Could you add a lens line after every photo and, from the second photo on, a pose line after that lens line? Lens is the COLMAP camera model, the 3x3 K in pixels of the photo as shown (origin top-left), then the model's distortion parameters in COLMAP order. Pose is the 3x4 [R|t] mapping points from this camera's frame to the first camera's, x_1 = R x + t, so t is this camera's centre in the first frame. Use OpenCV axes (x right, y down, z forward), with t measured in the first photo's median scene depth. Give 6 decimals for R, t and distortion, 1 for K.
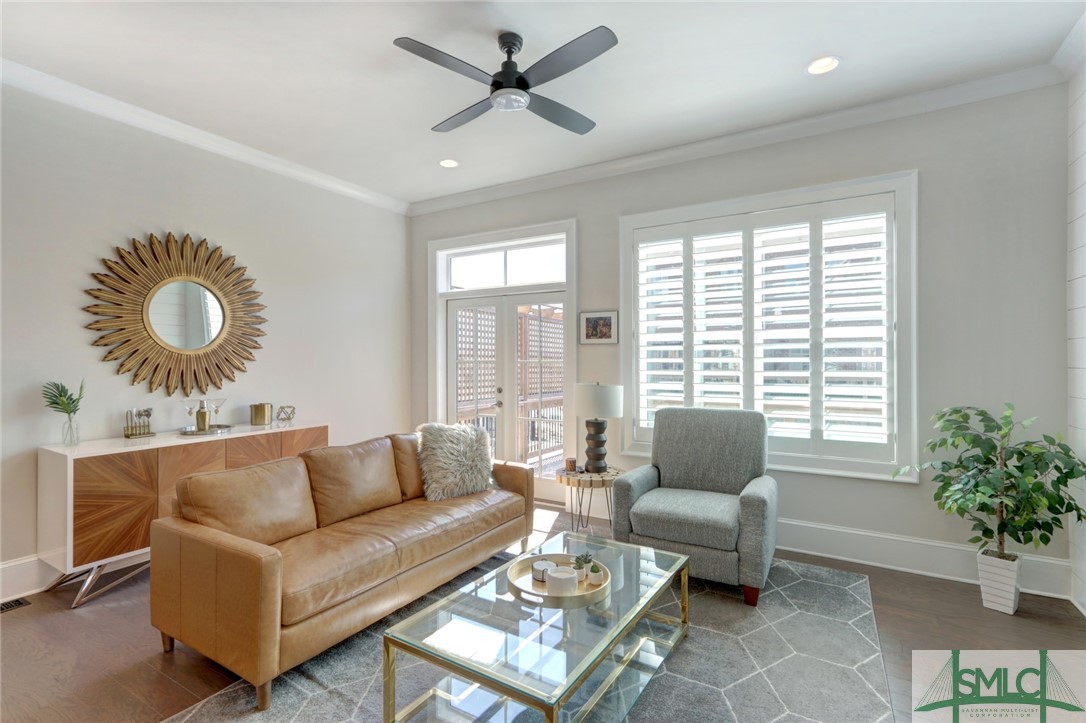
lens RADIAL K [[509.5, 0, 540.1], [0, 509.5, 358.5], [0, 0, 1]] dist [-0.004873, -0.001040]
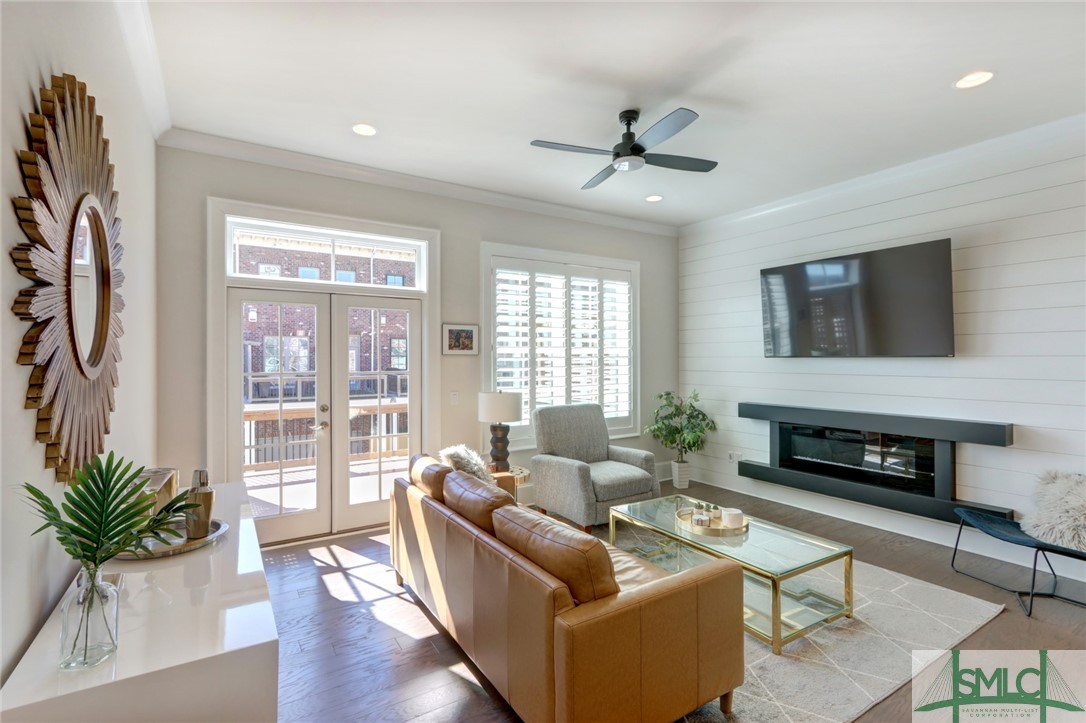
lens RADIAL K [[509.5, 0, 538.0], [0, 509.5, 359.7], [0, 0, 1]] dist [-0.004873, -0.001040]
pose [[0.432164, 0.000157, 0.901795, -0.793313], [0.001589, 0.999998, -0.000935, -0.017690], [-0.901794, 0.001837, 0.432163, 0.407847]]
